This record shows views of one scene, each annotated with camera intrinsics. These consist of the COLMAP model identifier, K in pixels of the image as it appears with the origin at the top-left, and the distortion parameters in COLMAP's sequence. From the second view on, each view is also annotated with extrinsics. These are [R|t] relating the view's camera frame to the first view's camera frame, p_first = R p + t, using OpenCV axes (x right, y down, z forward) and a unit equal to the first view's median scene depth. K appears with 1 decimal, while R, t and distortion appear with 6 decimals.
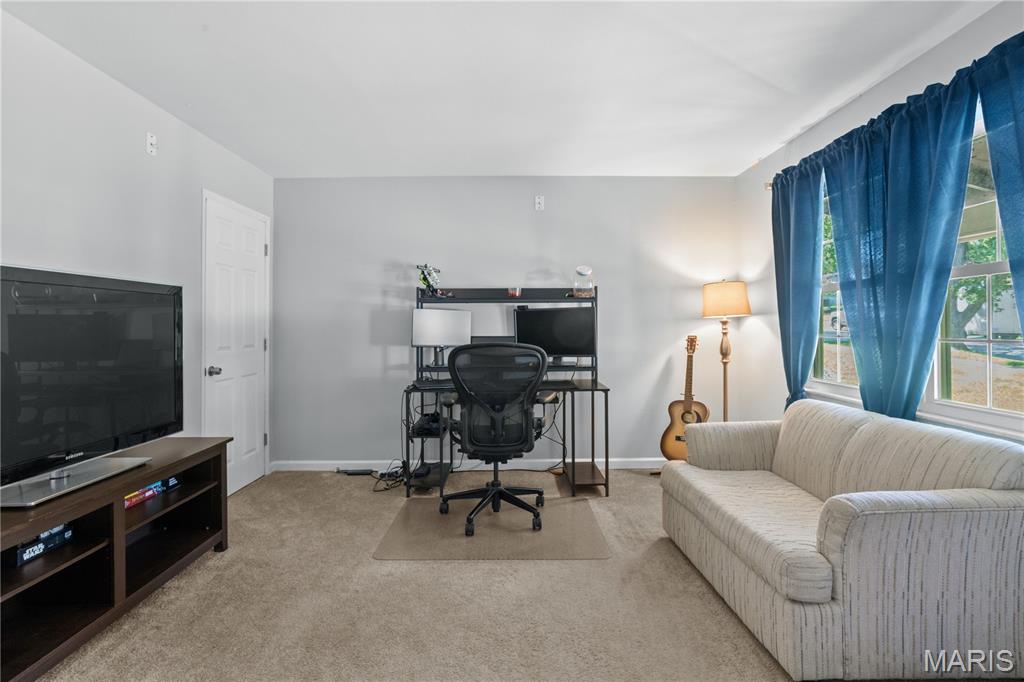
lens RADIAL K [[495.3, 0, 510.9], [0, 495.3, 320.0], [0, 0, 1]] dist [-0.056802, 0.035033]
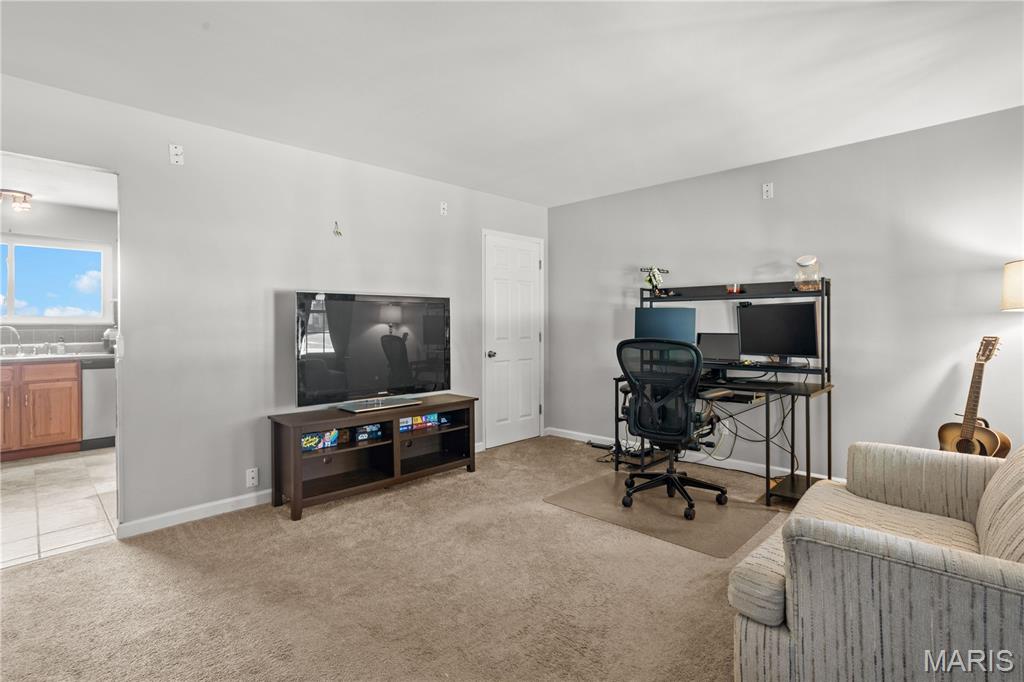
lens RADIAL K [[495.3, 0, 510.9], [0, 495.3, 320.0], [0, 0, 1]] dist [-0.056802, 0.035033]
pose [[0.707552, -0.003329, -0.706653, 0.467379], [0.008851, 0.999952, 0.004152, -0.002171], [0.706606, -0.009193, 0.707548, 0.004294]]
